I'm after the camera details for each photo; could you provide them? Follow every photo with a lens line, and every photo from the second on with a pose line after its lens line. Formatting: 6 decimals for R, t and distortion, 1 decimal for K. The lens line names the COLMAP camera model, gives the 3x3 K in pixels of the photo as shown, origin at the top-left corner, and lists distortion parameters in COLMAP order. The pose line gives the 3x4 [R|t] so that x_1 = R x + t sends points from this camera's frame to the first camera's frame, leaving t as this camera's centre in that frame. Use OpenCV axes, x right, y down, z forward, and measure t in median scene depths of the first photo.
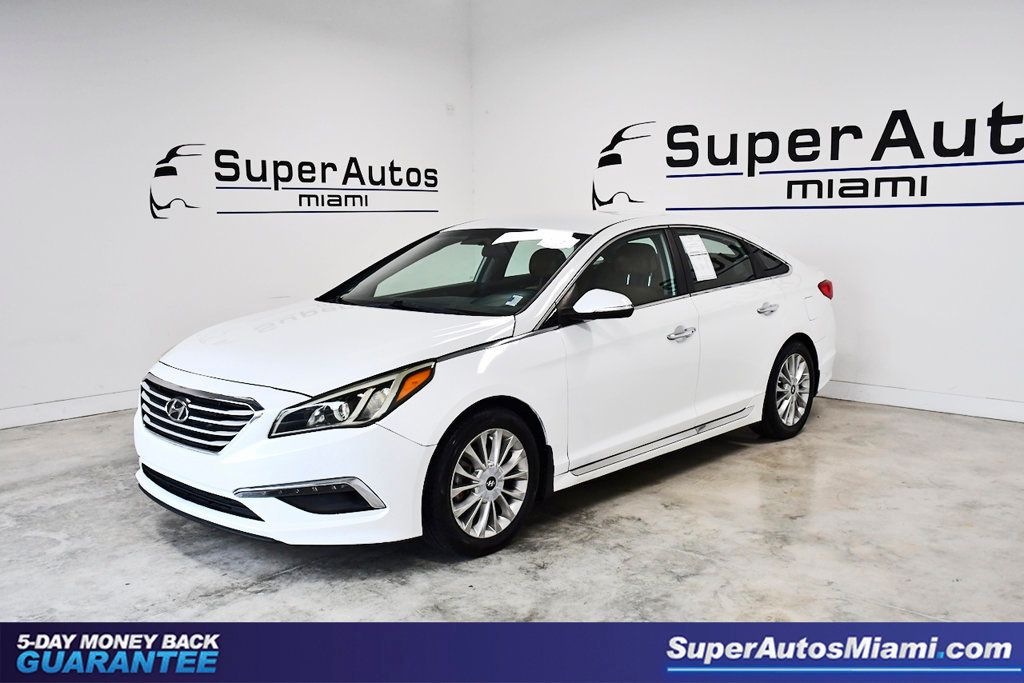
lens RADIAL K [[991.6, 0, 544.9], [0, 991.6, 336.5], [0, 0, 1]] dist [0.074167, 0.000000]
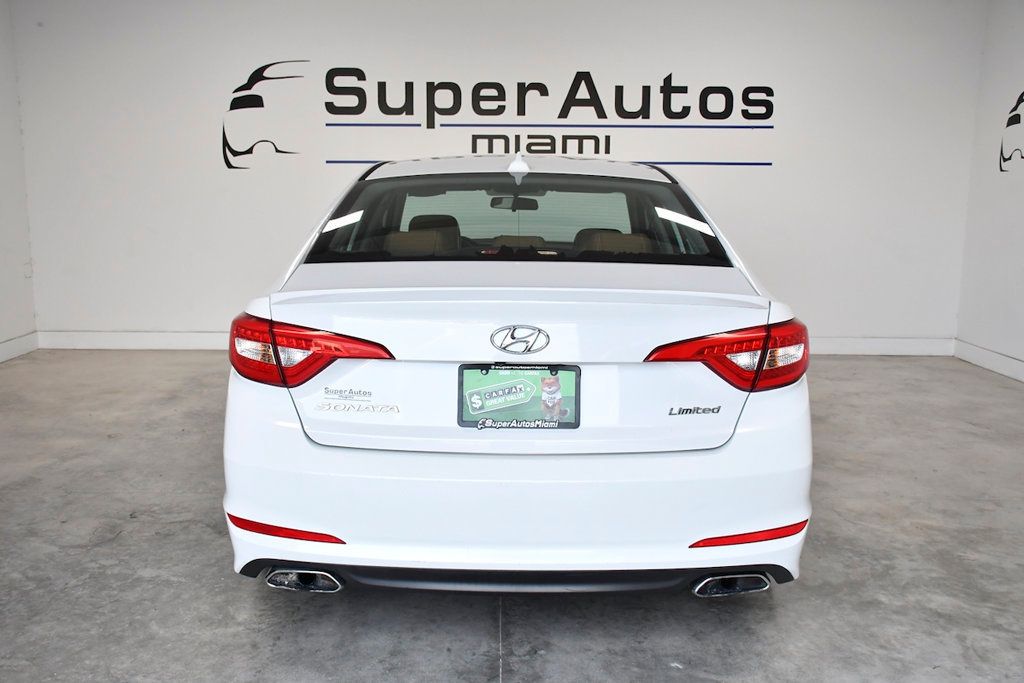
lens RADIAL K [[1024.2, 0, 511.5], [0, 1024.2, 336.7], [0, 0, 1]] dist [0.021154, 0.000000]
pose [[0.768568, -0.091114, 0.633247, -0.396240], [0.065903, 0.995817, 0.063295, -0.019731], [-0.636365, -0.006914, 0.771357, 0.201870]]
